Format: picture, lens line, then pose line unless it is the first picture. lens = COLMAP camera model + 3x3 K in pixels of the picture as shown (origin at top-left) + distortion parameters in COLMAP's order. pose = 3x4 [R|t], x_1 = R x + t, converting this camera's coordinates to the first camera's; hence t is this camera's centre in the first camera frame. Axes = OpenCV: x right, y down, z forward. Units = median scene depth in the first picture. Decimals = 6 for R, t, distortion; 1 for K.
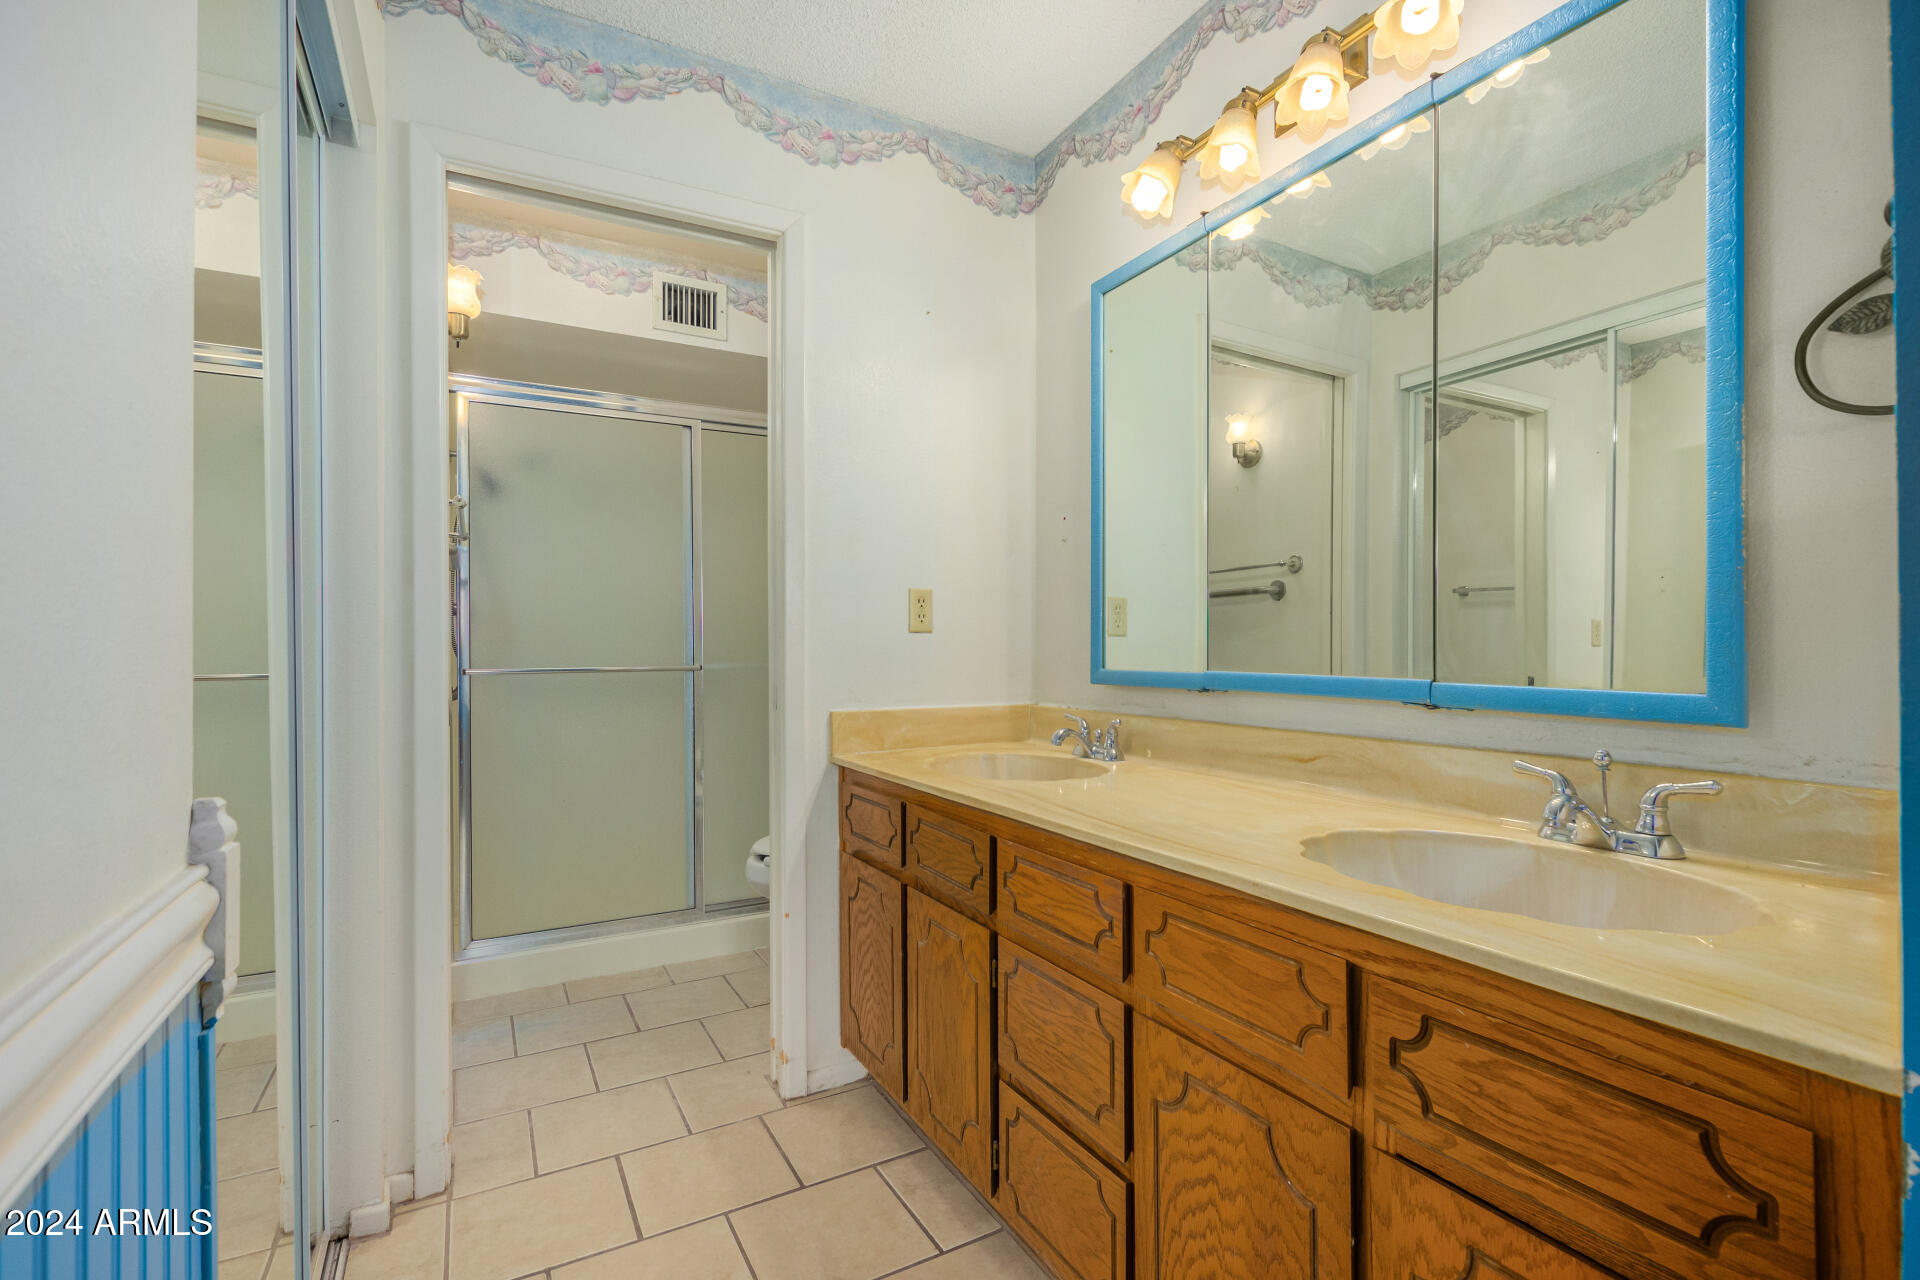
lens RADIAL K [[869.0, 0, 956.5], [0, 869.0, 652.3], [0, 0, 1]] dist [0.007718, -0.007794]
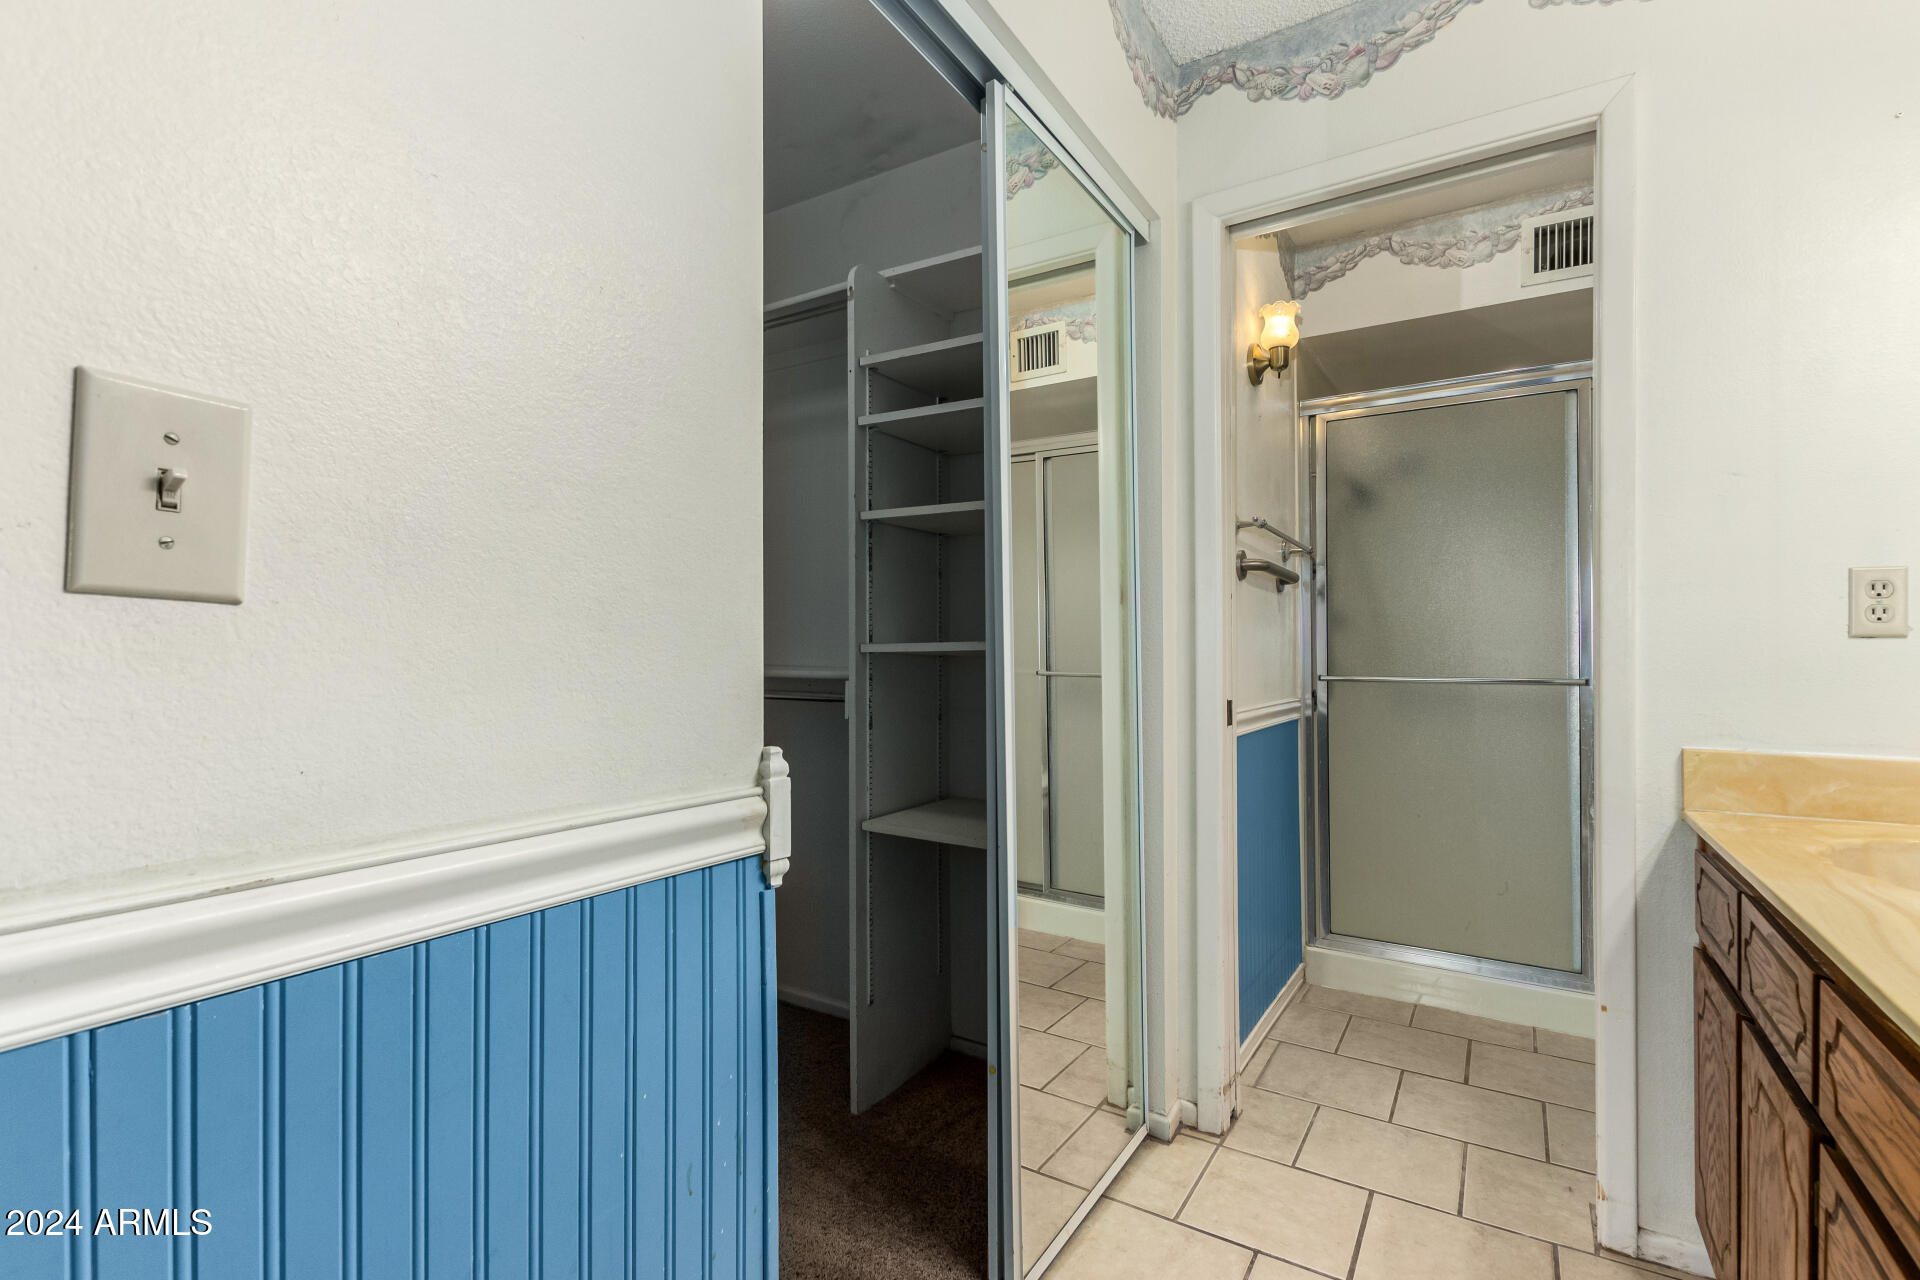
lens RADIAL K [[869.0, 0, 956.5], [0, 869.0, 652.3], [0, 0, 1]] dist [0.007718, -0.007794]
pose [[0.486061, 0.009375, -0.873875, 0.196831], [-0.012304, 0.999917, 0.003883, -0.006774], [0.873838, 0.008865, 0.486136, 0.127075]]
